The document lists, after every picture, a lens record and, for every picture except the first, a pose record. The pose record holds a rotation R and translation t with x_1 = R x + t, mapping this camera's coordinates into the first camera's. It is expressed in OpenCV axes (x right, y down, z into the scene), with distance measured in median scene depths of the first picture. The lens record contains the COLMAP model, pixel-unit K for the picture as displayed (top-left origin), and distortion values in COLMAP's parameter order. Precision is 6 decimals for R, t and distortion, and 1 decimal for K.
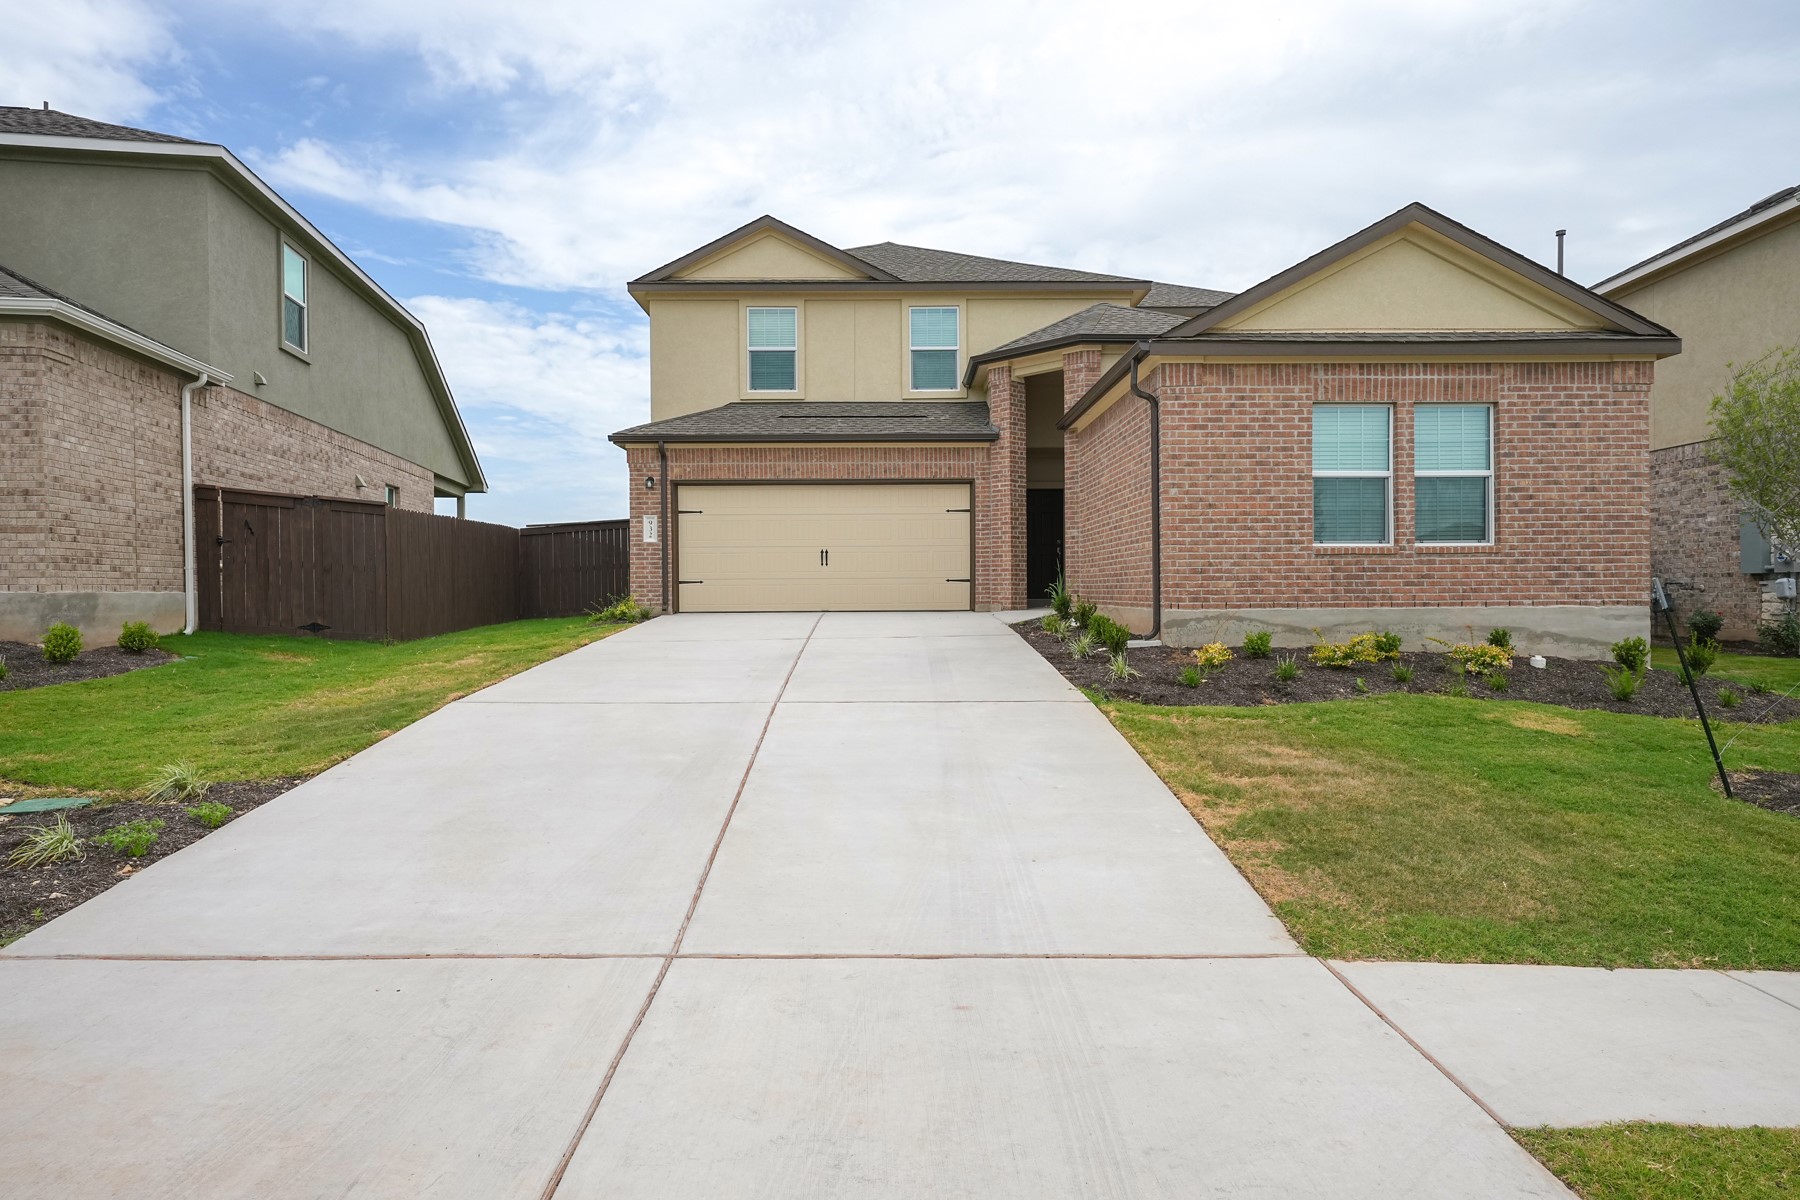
lens RADIAL K [[1029.4, 0, 900.6], [0, 1029.4, 601.5], [0, 0, 1]] dist [-0.001489, 0.002677]
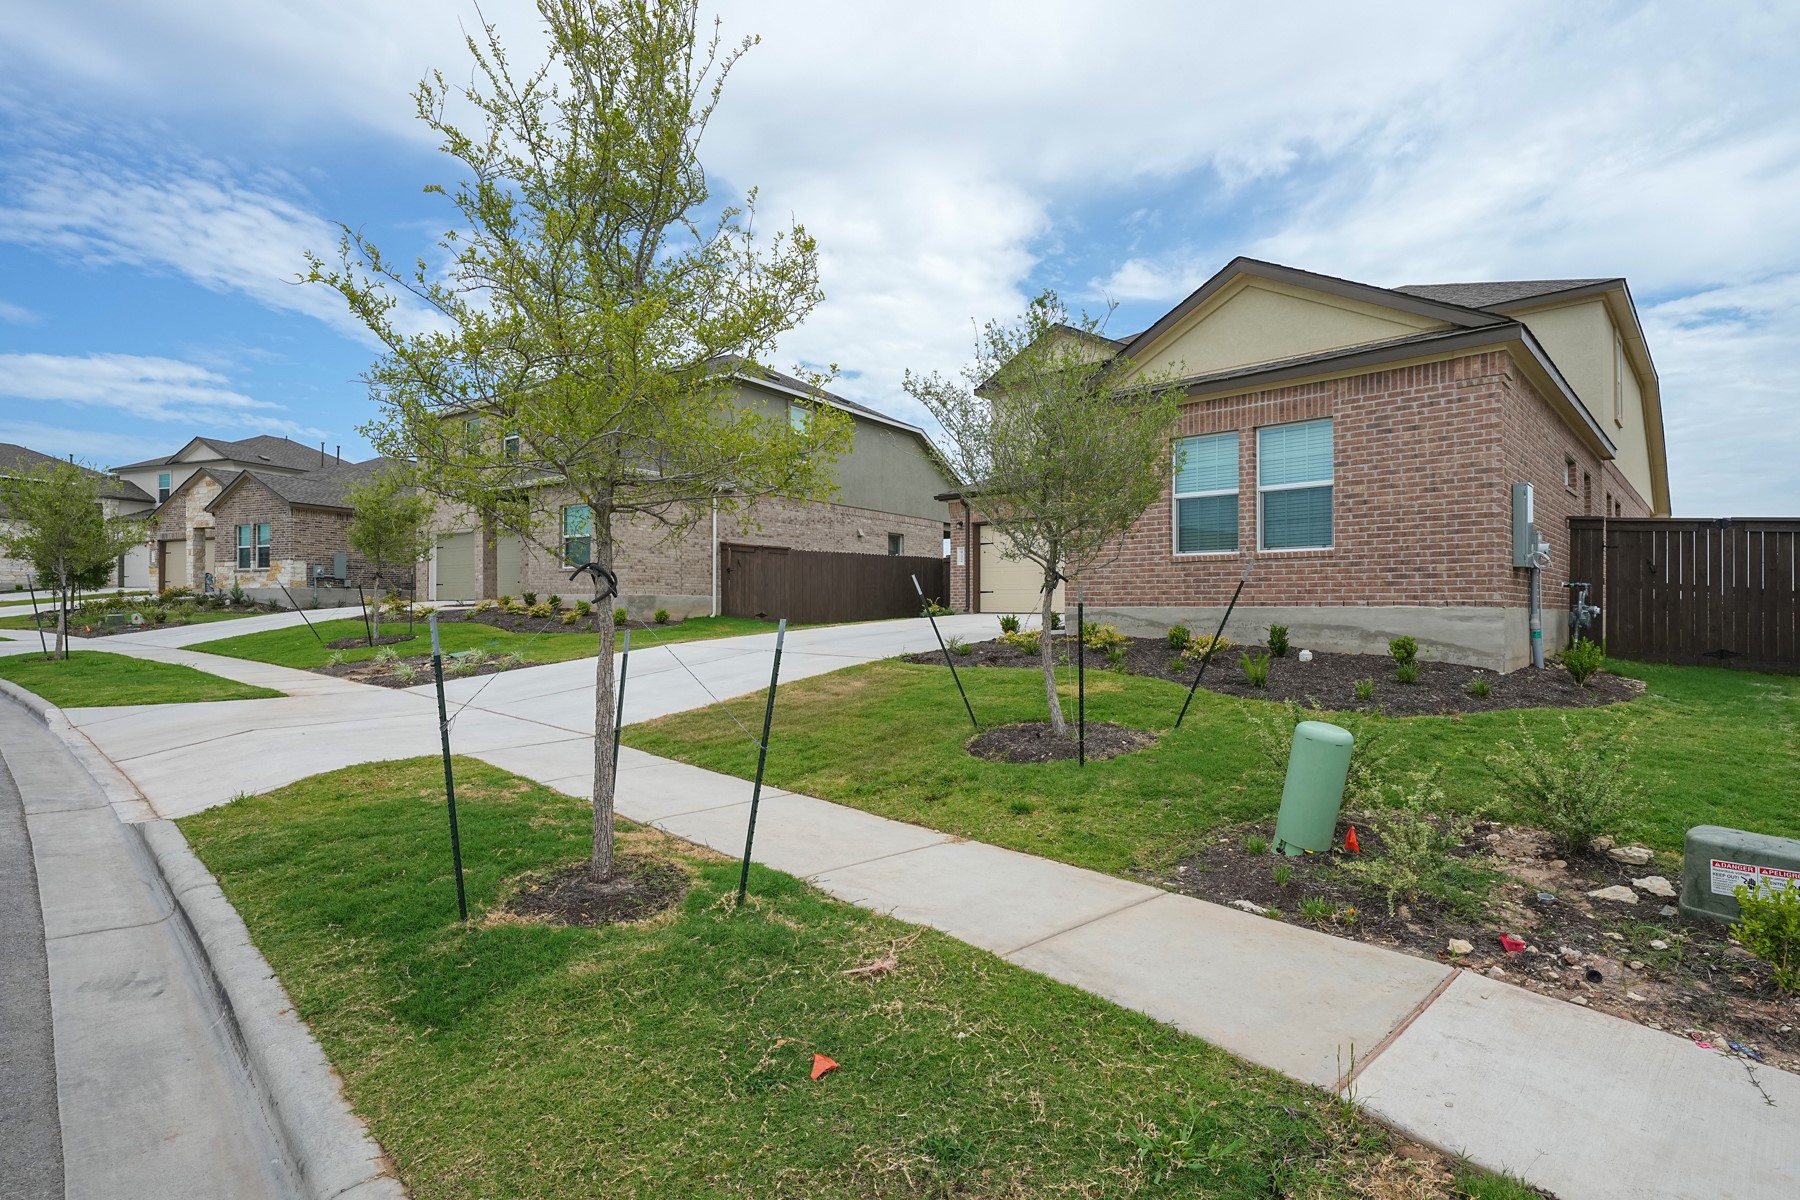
lens RADIAL K [[887.9, 0, 900.0], [0, 887.9, 600.0], [0, 0, 1]] dist [-0.000309, -0.000947]
pose [[0.712133, 0.002193, -0.702041, 0.908223], [-0.015386, 0.999804, -0.012484, 0.016511], [0.701876, 0.019692, 0.712027, 0.027971]]
